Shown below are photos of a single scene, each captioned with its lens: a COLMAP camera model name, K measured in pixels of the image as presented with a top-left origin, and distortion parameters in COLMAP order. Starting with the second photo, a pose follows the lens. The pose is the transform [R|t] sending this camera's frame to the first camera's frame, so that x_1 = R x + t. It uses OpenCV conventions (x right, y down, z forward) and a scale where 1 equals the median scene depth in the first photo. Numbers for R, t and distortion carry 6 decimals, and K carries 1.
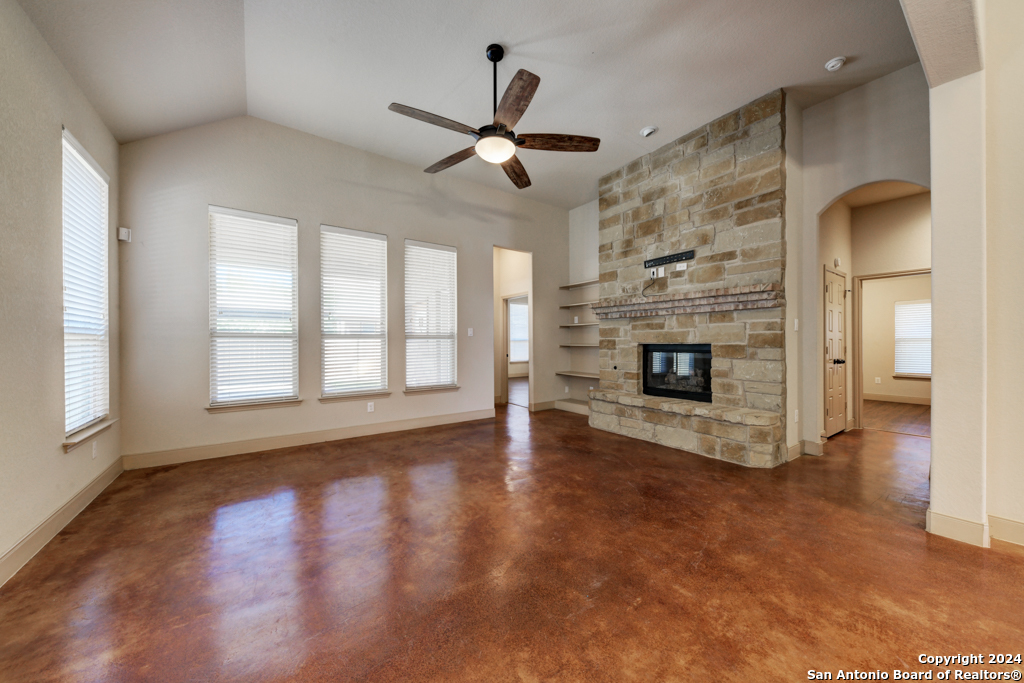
lens RADIAL K [[350.0, 0, 510.4], [0, 350.0, 335.1], [0, 0, 1]] dist [0.005491, -0.002152]
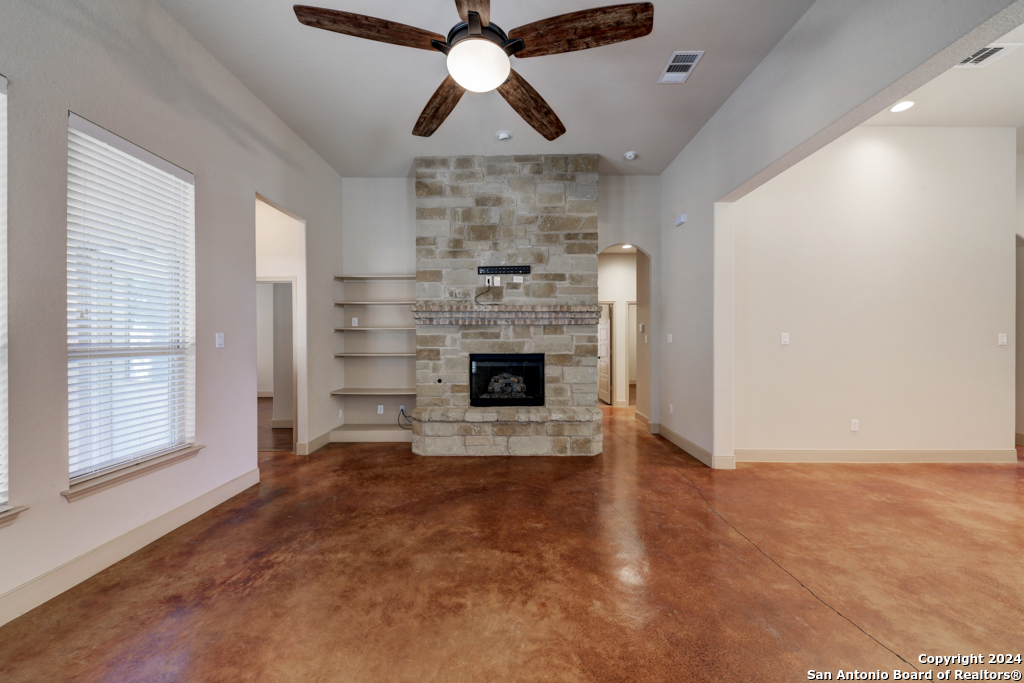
lens RADIAL K [[350.0, 0, 516.7], [0, 350.0, 334.4], [0, 0, 1]] dist [0.005491, -0.002152]
pose [[0.589929, 0.012007, 0.807366, -0.354618], [-0.014960, 0.999880, -0.003939, -0.027316], [-0.807317, -0.009754, 0.590038, 0.386364]]
